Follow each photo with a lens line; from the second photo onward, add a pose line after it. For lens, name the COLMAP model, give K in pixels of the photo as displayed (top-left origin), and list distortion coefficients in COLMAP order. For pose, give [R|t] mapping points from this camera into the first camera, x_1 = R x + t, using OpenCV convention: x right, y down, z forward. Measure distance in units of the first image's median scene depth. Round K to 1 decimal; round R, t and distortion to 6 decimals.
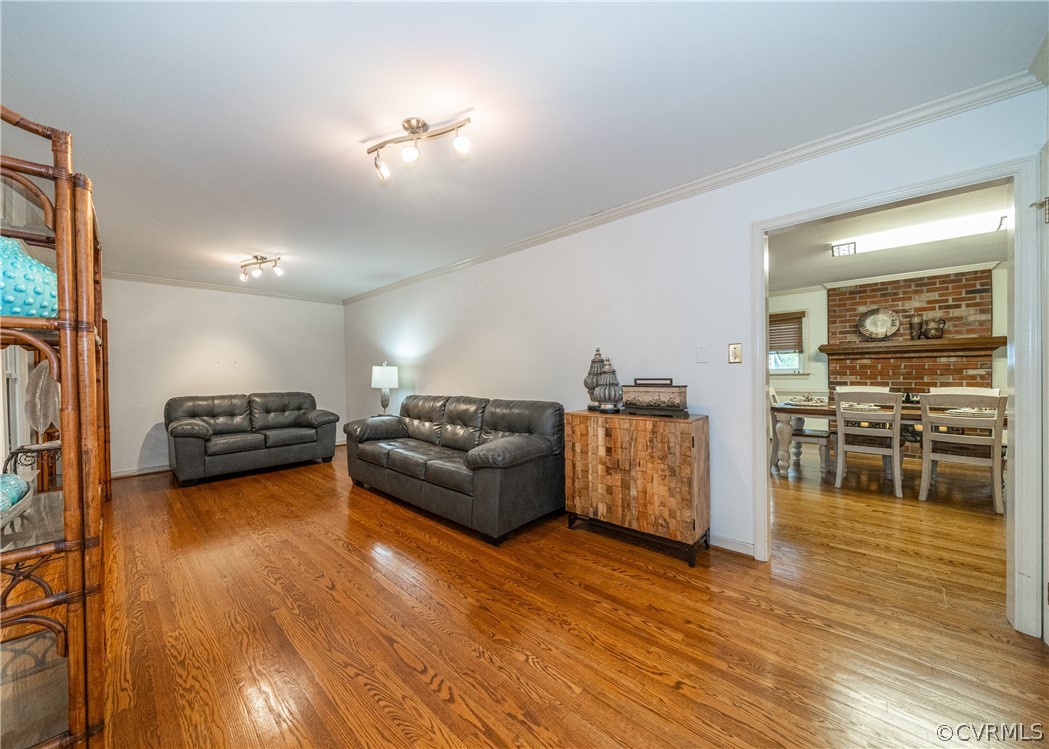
lens RADIAL K [[383.1, 0, 517.3], [0, 383.1, 375.0], [0, 0, 1]] dist [-0.006556, 0.000316]
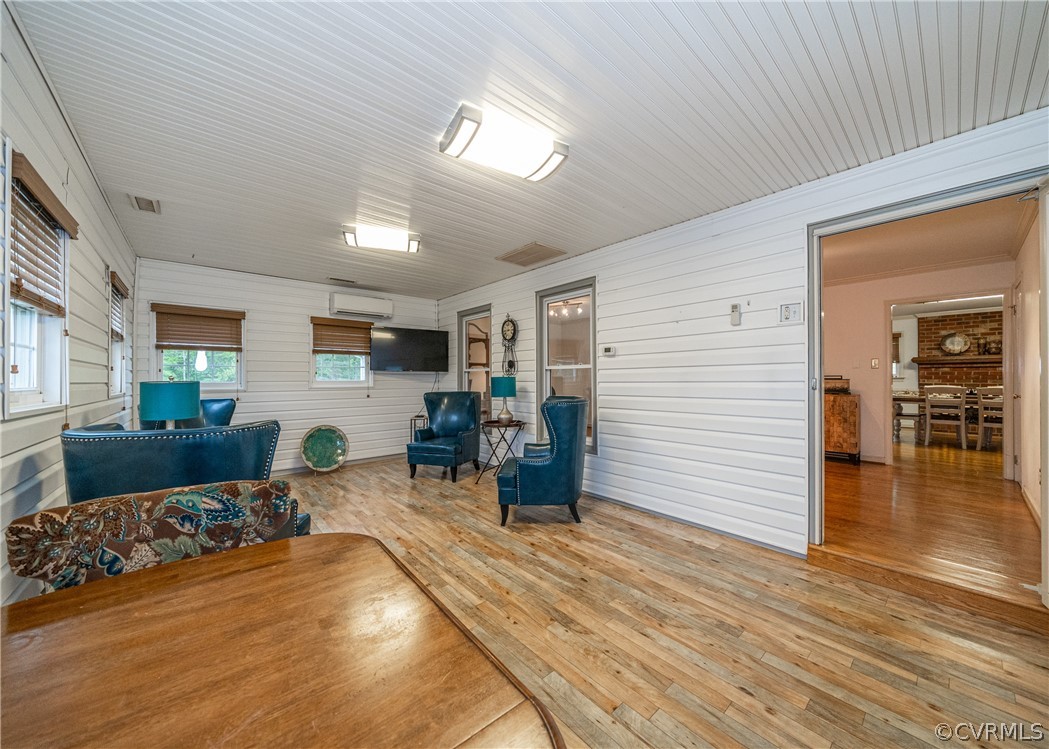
lens RADIAL K [[383.1, 0, 569.9], [0, 383.1, 374.2], [0, 0, 1]] dist [-0.006556, 0.000316]
pose [[0.998714, 0.013975, -0.048738, -0.454274], [-0.014688, 0.999790, -0.014303, 0.024673], [0.048528, 0.015000, 0.998709, -0.528774]]
